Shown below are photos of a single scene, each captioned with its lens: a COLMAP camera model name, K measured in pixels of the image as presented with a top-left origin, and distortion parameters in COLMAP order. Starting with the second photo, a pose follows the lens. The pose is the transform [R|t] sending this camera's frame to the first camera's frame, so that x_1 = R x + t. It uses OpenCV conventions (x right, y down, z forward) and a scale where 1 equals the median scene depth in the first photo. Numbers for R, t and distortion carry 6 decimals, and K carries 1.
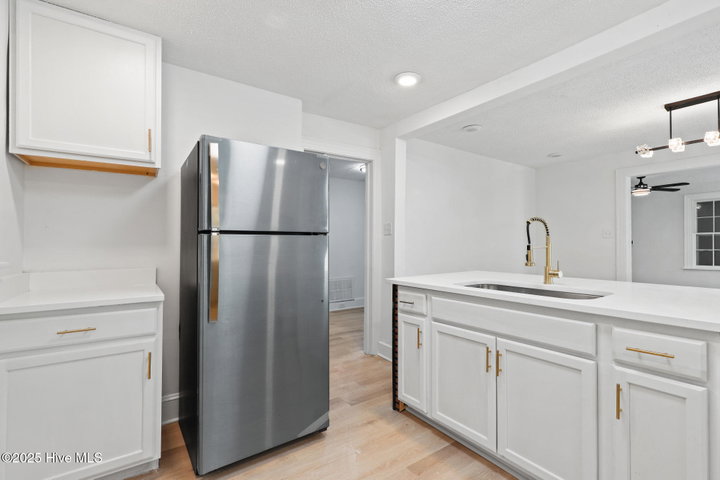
lens RADIAL K [[327.9, 0, 365.3], [0, 327.9, 242.4], [0, 0, 1]] dist [0.003258, -0.000037]
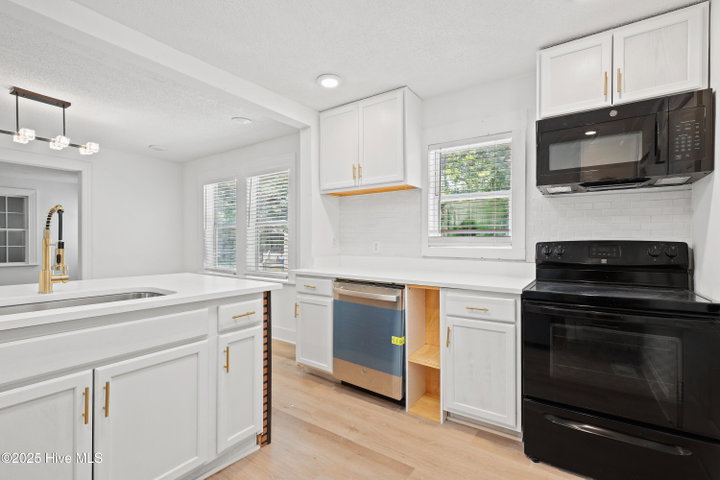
lens RADIAL K [[327.9, 0, 376.2], [0, 327.9, 241.8], [0, 0, 1]] dist [0.003258, -0.000037]
pose [[-0.339809, -0.002788, 0.940490, -0.445388], [-0.006728, 0.999977, 0.000533, 0.002387], [-0.940471, -0.006146, -0.339820, 0.586418]]
